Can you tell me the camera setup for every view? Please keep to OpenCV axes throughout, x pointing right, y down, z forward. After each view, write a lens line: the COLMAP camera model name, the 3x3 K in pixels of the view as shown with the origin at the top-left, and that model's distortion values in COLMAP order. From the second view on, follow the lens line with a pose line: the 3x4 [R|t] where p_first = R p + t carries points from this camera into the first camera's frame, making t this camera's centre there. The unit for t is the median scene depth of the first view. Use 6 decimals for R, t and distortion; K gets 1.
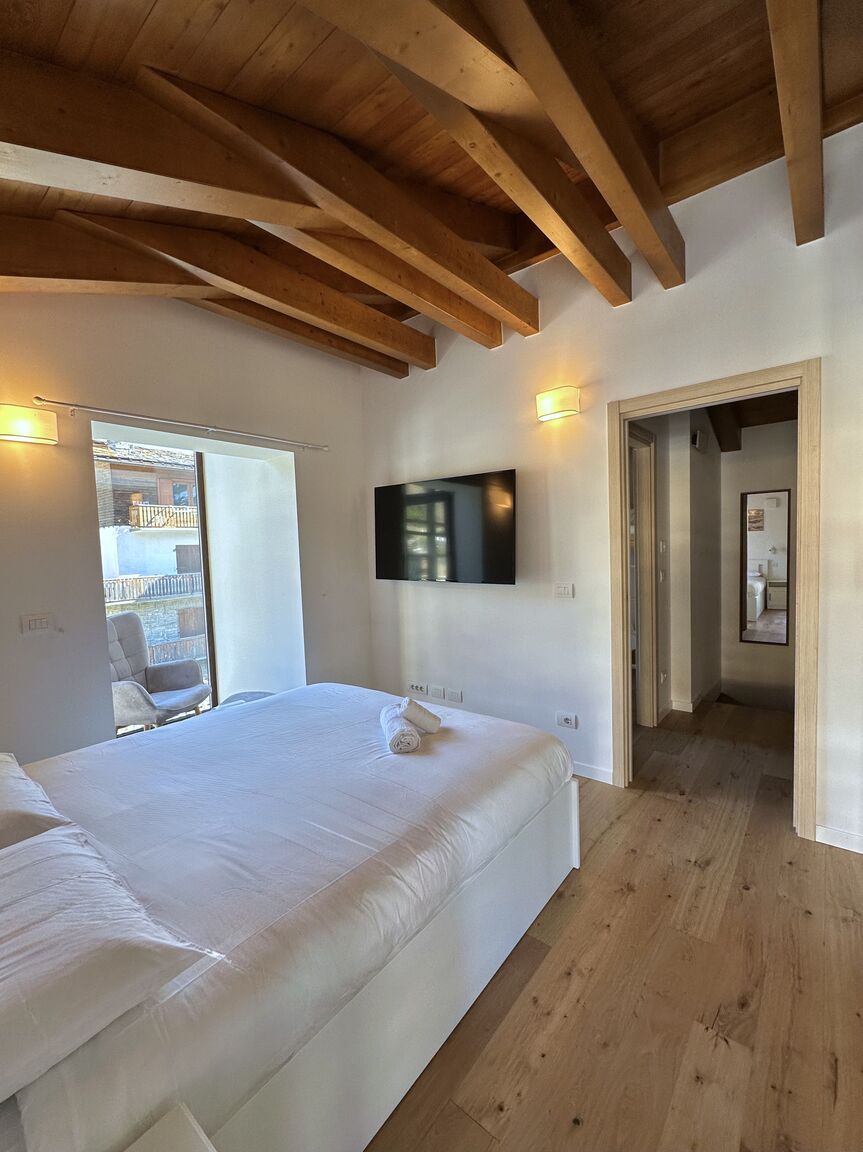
lens RADIAL K [[456.8, 0, 437.1], [0, 456.8, 573.2], [0, 0, 1]] dist [-0.012628, 0.000375]
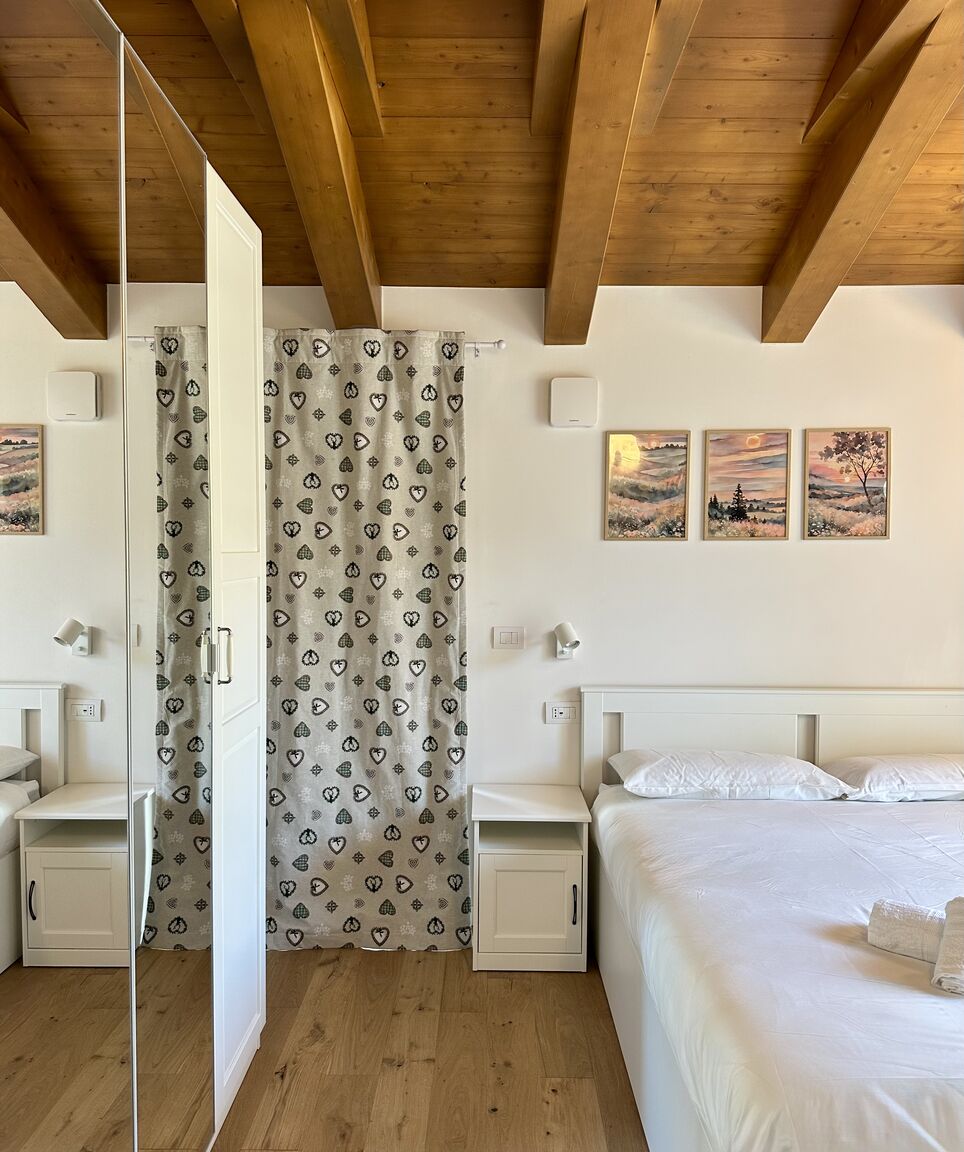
lens RADIAL K [[884.9, 0, 481.6], [0, 884.9, 582.5], [0, 0, 1]] dist [0.011038, -0.023156]
pose [[-0.766791, 0.054889, -0.639546, 1.145689], [-0.018018, 0.994104, 0.106922, -0.167864], [0.641644, 0.093510, -0.761281, 1.756385]]
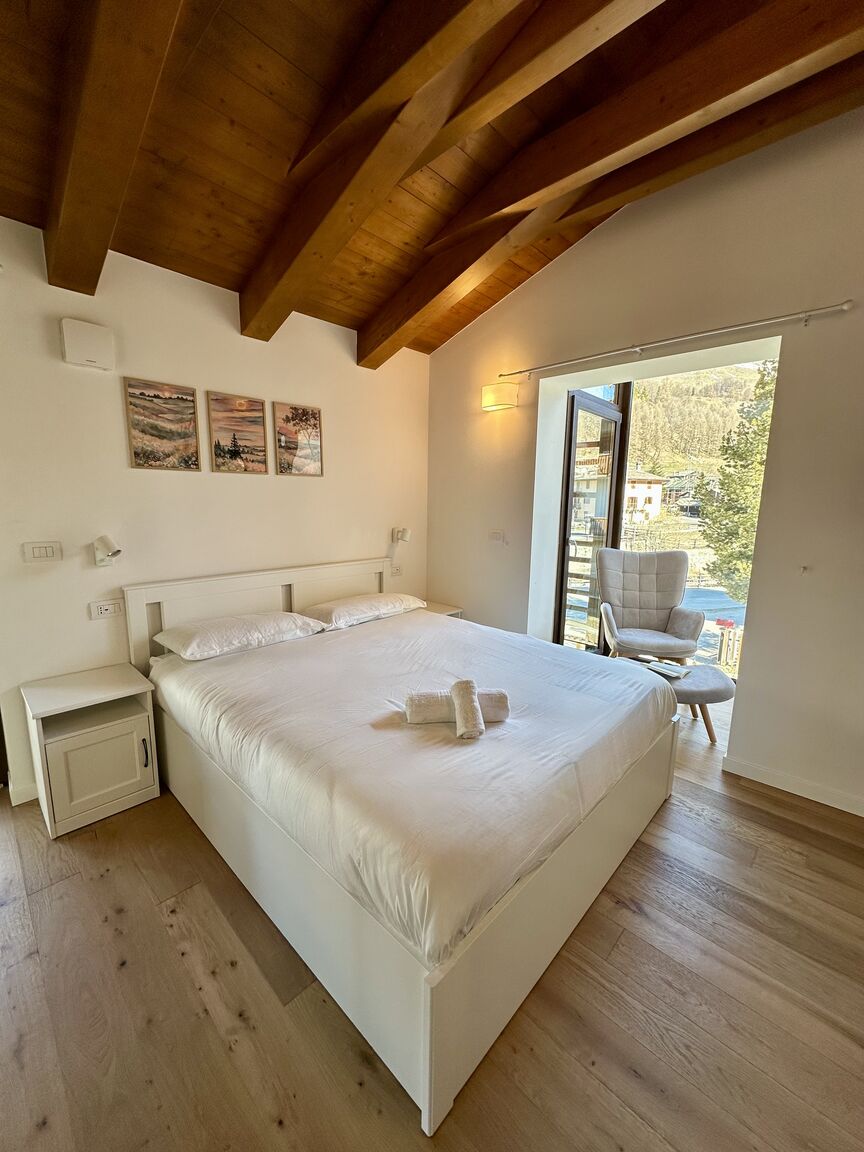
lens RADIAL K [[456.8, 0, 439.0], [0, 456.8, 575.6], [0, 0, 1]] dist [-0.012628, 0.000375]
pose [[-0.055726, 0.199491, -0.978314, 0.883696], [-0.075849, 0.976159, 0.203372, -0.072591], [0.995561, 0.085537, -0.039266, 1.287306]]
